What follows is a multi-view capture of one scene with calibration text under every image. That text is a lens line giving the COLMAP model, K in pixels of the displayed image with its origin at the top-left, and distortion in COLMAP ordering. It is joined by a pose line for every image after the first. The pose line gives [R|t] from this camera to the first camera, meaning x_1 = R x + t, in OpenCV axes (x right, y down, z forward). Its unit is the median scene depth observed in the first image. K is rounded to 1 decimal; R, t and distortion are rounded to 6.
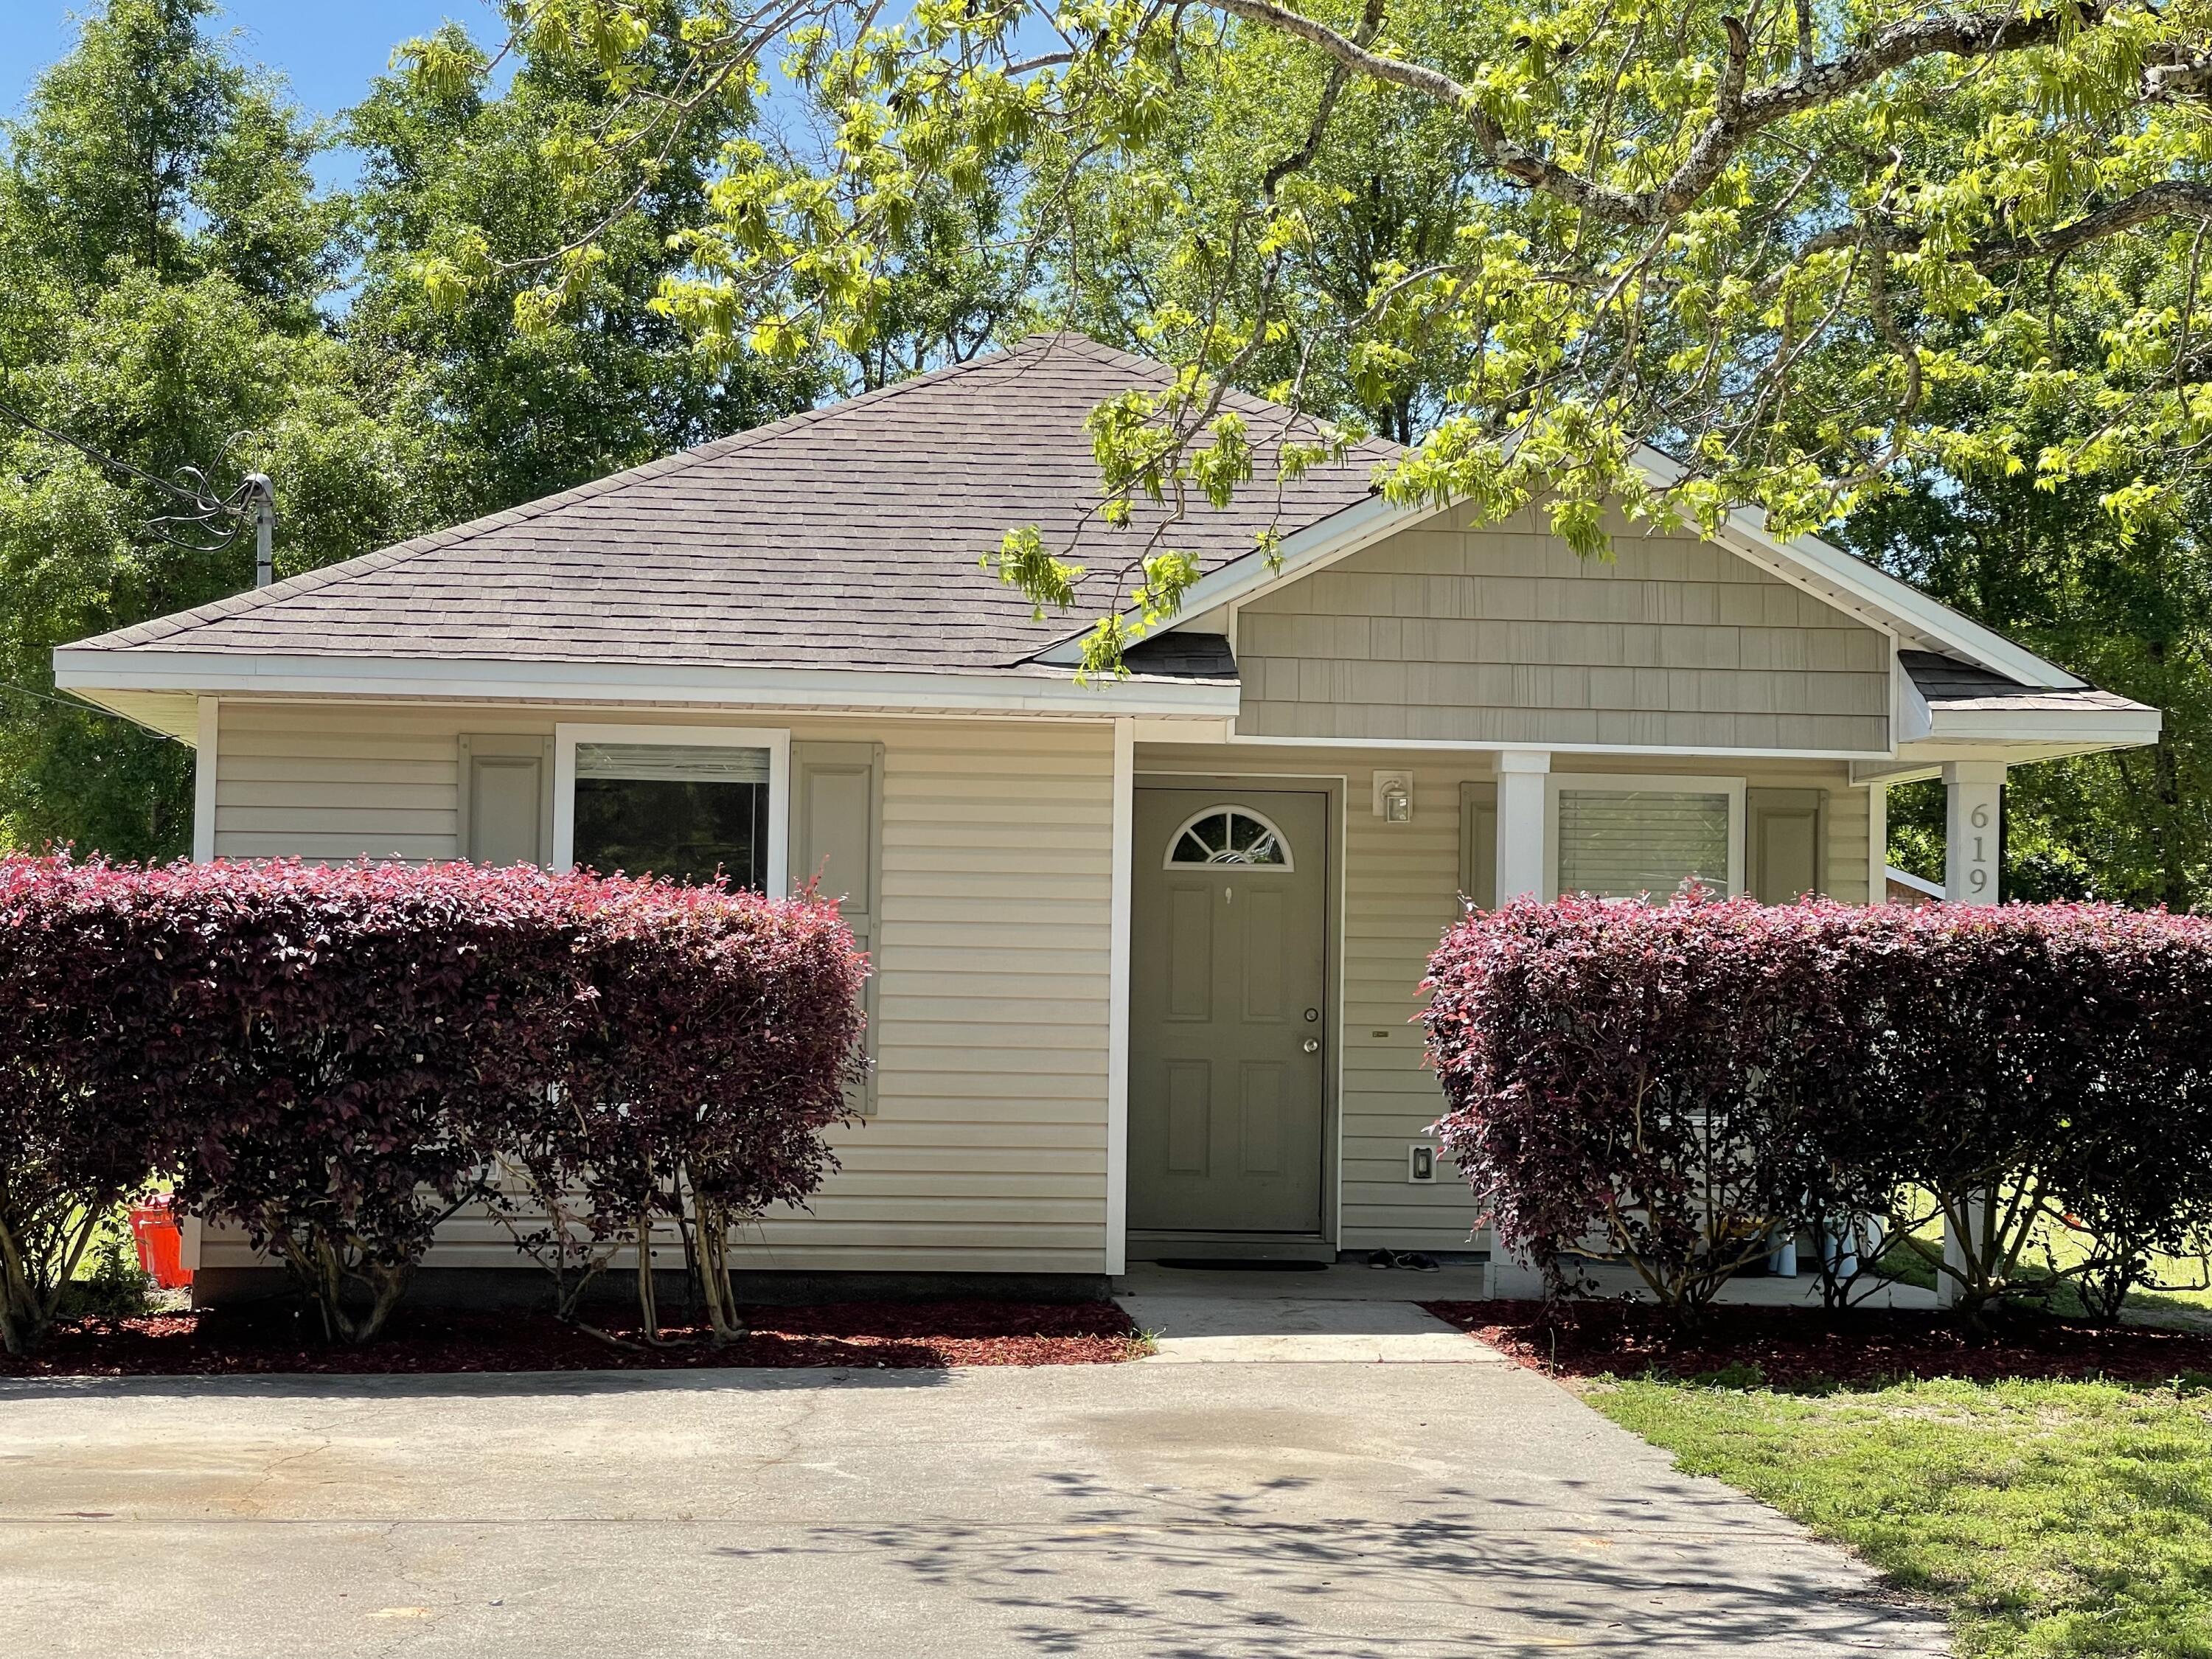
lens RADIAL K [[4201.5, 0, 1106.0], [0, 4201.5, 829.5], [0, 0, 1]] dist [0.191436, 0.389729]
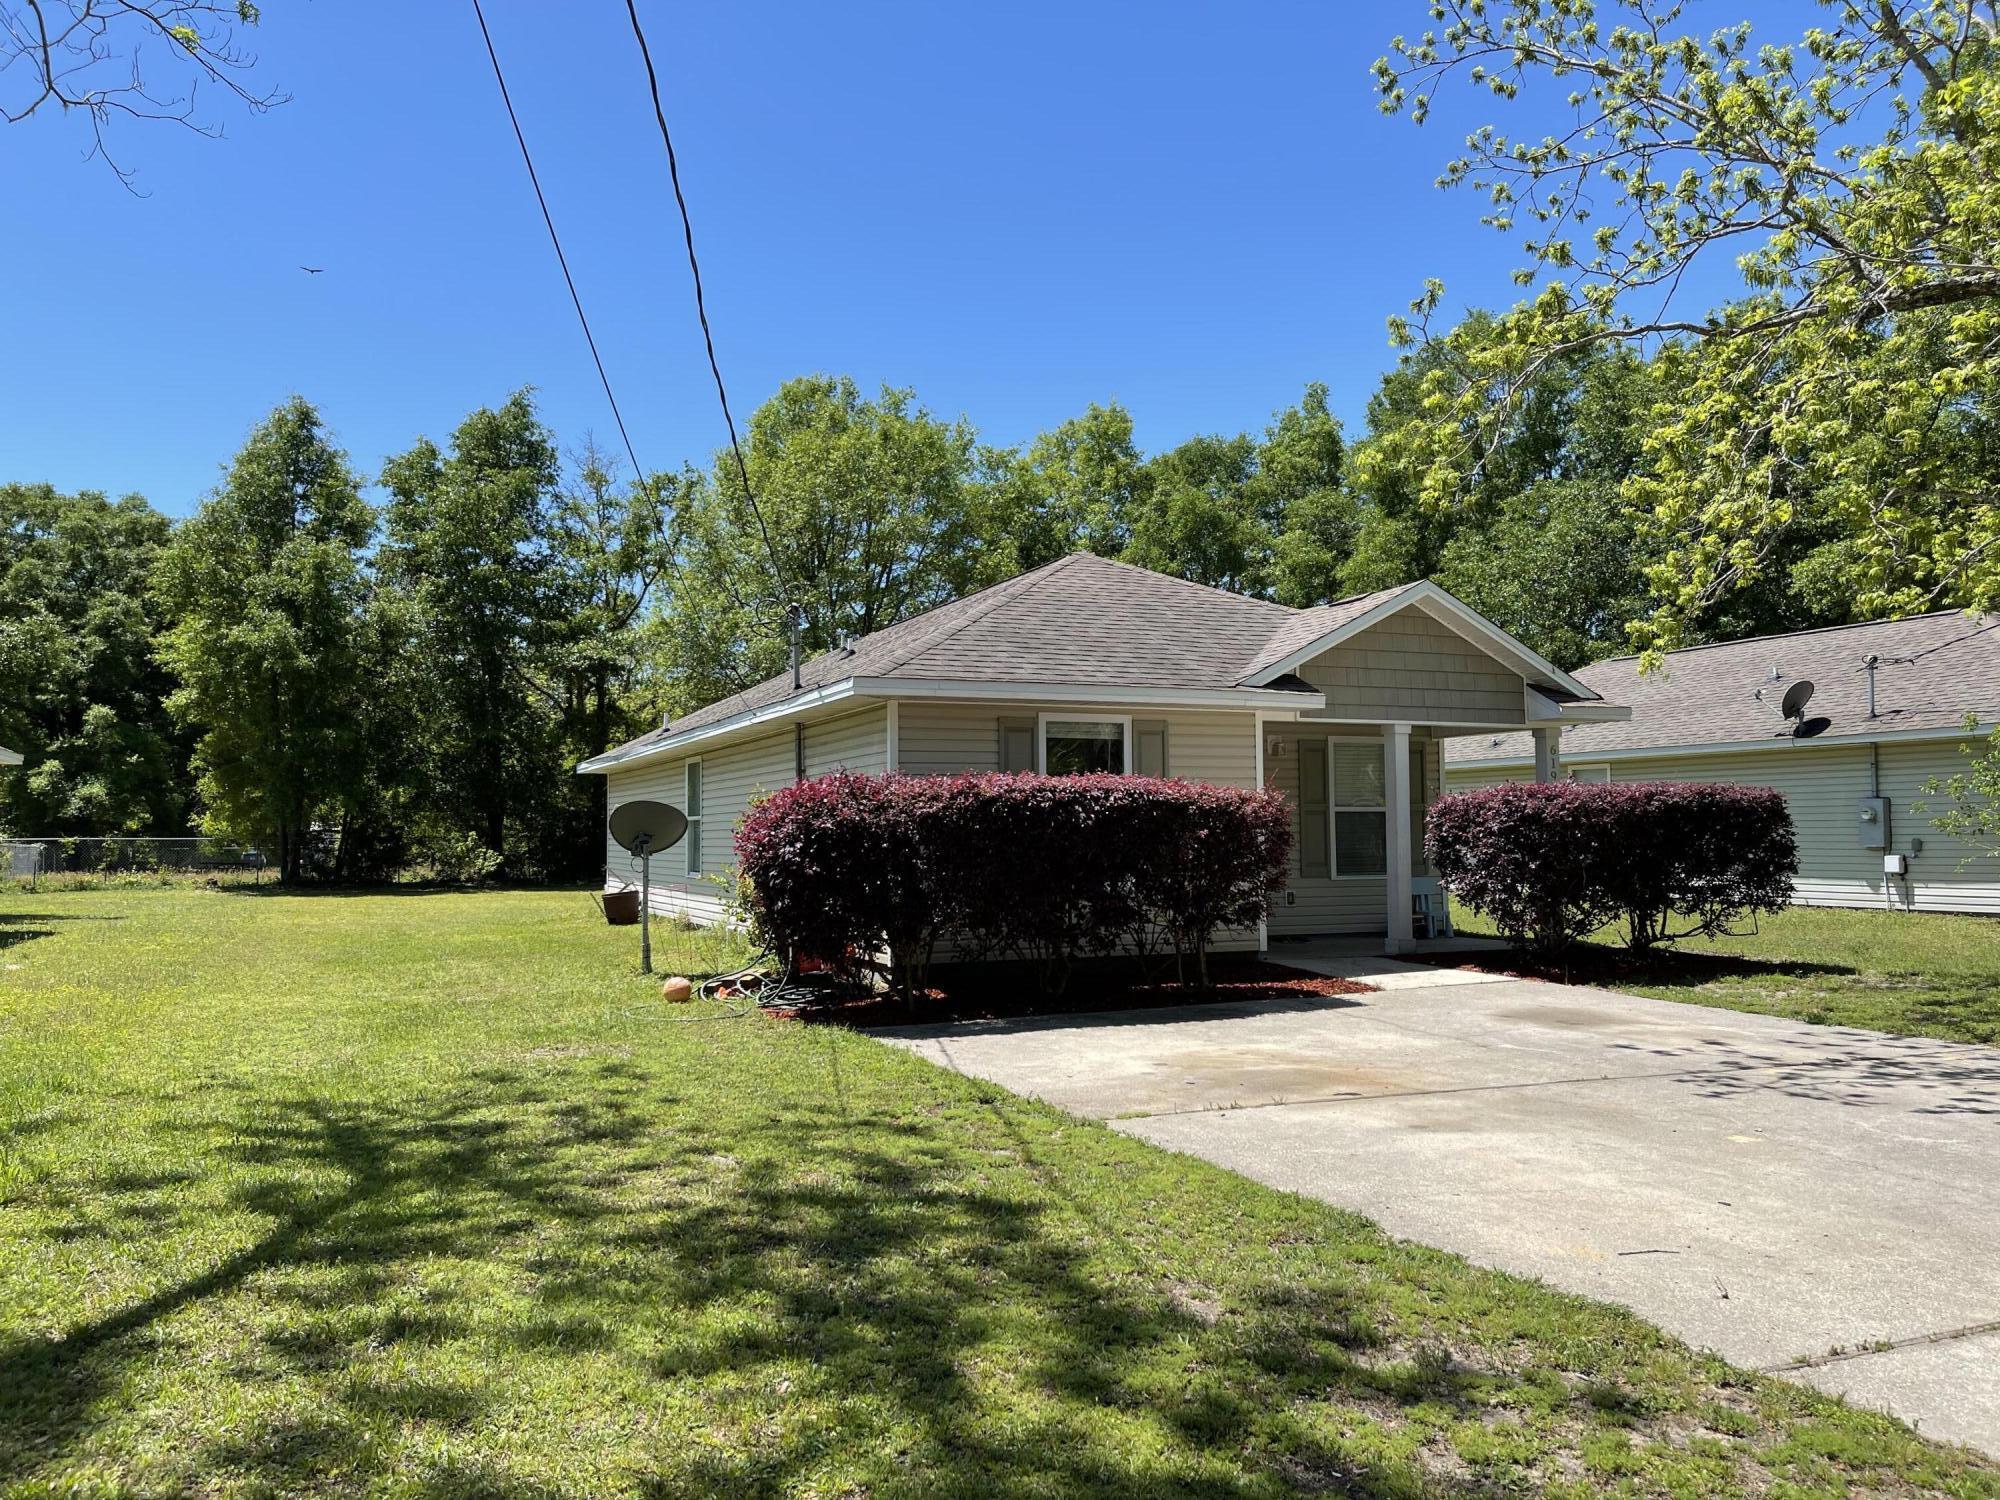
lens RADIAL K [[1547.0, 0, 1000.0], [0, 1547.0, 750.0], [0, 0, 1]] dist [0.096695, -0.154873]
pose [[0.949179, -0.007677, 0.314642, -0.426897], [0.013009, 0.999805, -0.014852, 0.006731], [-0.314467, 0.018190, 0.949094, 0.251059]]
